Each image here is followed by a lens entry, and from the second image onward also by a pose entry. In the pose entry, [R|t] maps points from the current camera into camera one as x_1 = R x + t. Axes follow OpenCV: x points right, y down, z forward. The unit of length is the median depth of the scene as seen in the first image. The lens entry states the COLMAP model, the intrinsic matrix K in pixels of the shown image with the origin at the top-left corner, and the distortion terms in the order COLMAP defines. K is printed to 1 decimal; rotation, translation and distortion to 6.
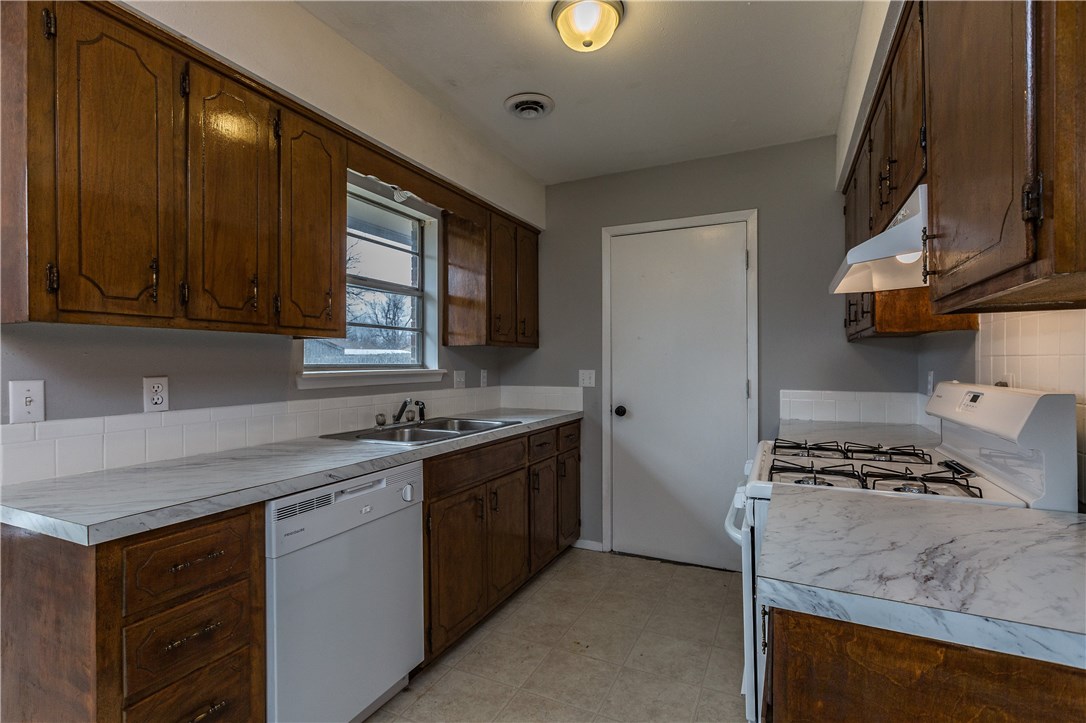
lens RADIAL K [[496.8, 0, 543.1], [0, 496.8, 364.8], [0, 0, 1]] dist [0.000447, 0.000061]
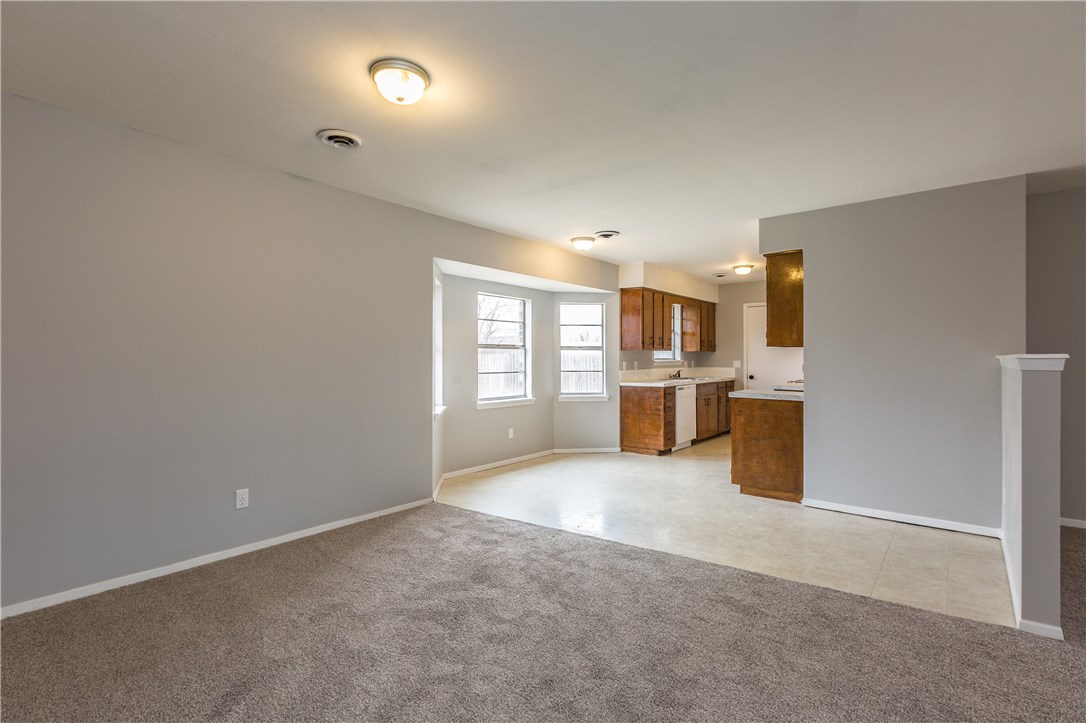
lens RADIAL K [[507.2, 0, 557.0], [0, 507.2, 358.3], [0, 0, 1]] dist [0.001622, 0.000125]
pose [[0.979251, 0.001148, -0.202647, -0.308399], [-0.001330, 0.999999, -0.000763, 0.001969], [0.202646, 0.001016, 0.979252, -1.840350]]
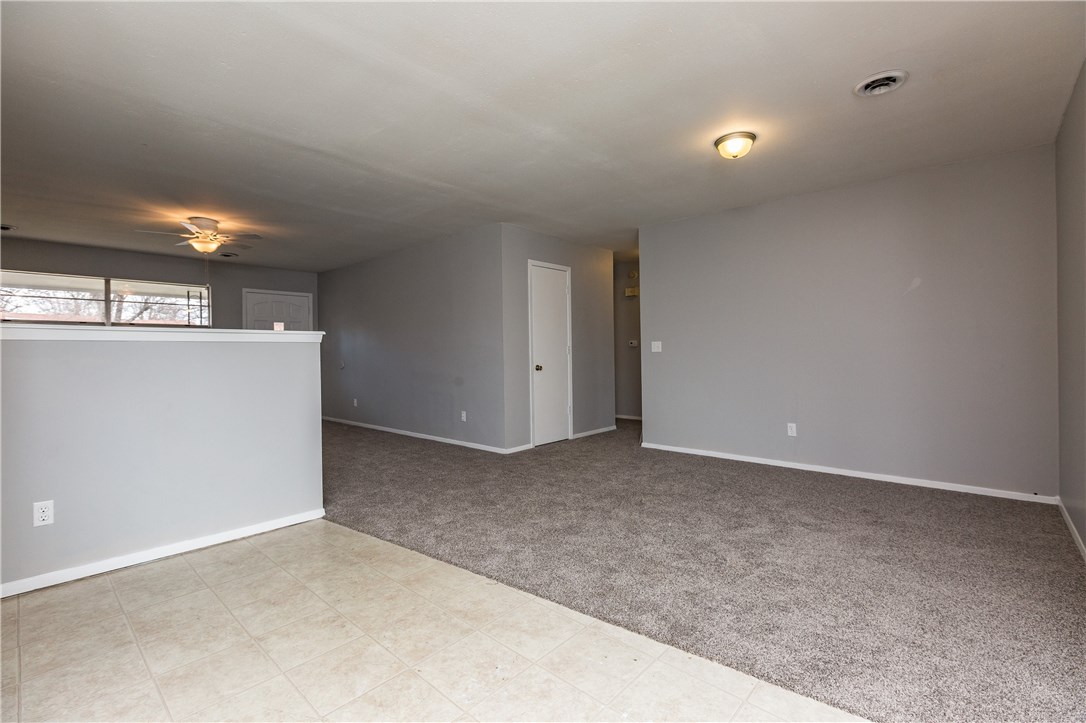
lens RADIAL K [[470.6, 0, 545.6], [0, 470.6, 352.3], [0, 0, 1]] dist [0.001274, 0.000089]
pose [[-0.957095, 0.009763, 0.289610, -0.579922], [0.011370, 0.999928, 0.003869, 0.041877], [-0.289551, 0.006996, -0.957137, -0.032449]]
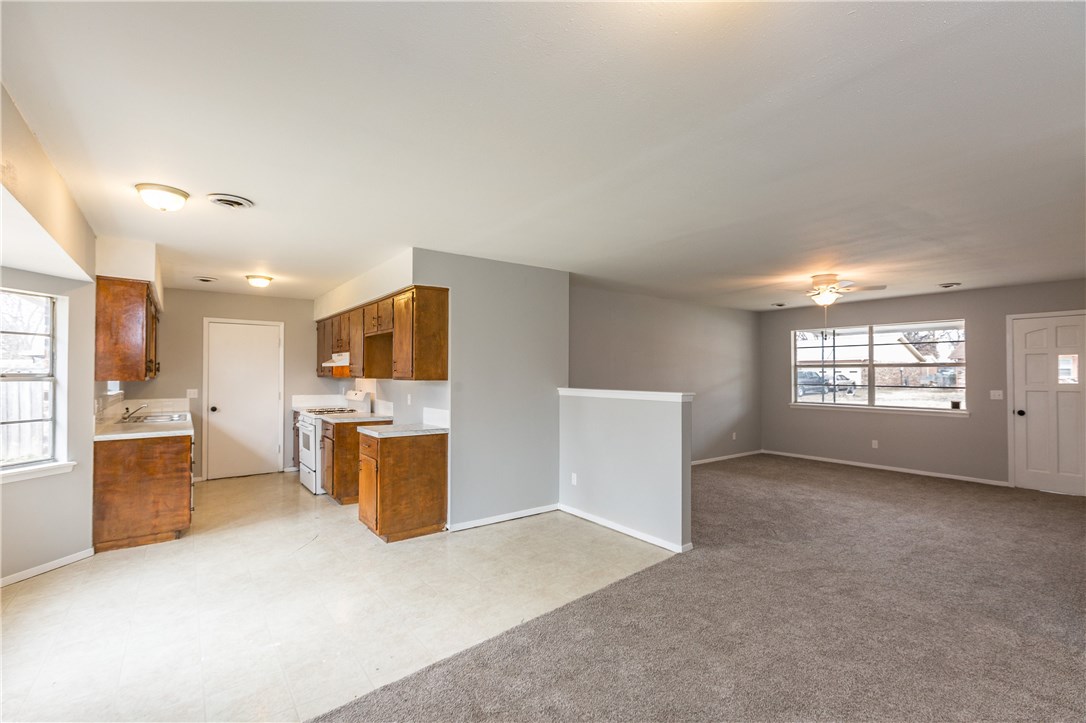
lens RADIAL K [[484.1, 0, 542.7], [0, 484.1, 369.3], [0, 0, 1]] dist [-0.000697, -0.000099]
pose [[0.452358, 0.011230, 0.891766, -1.087783], [-0.001682, 0.999930, -0.011739, -0.052733], [-0.891835, 0.003810, 0.452345, -1.186693]]
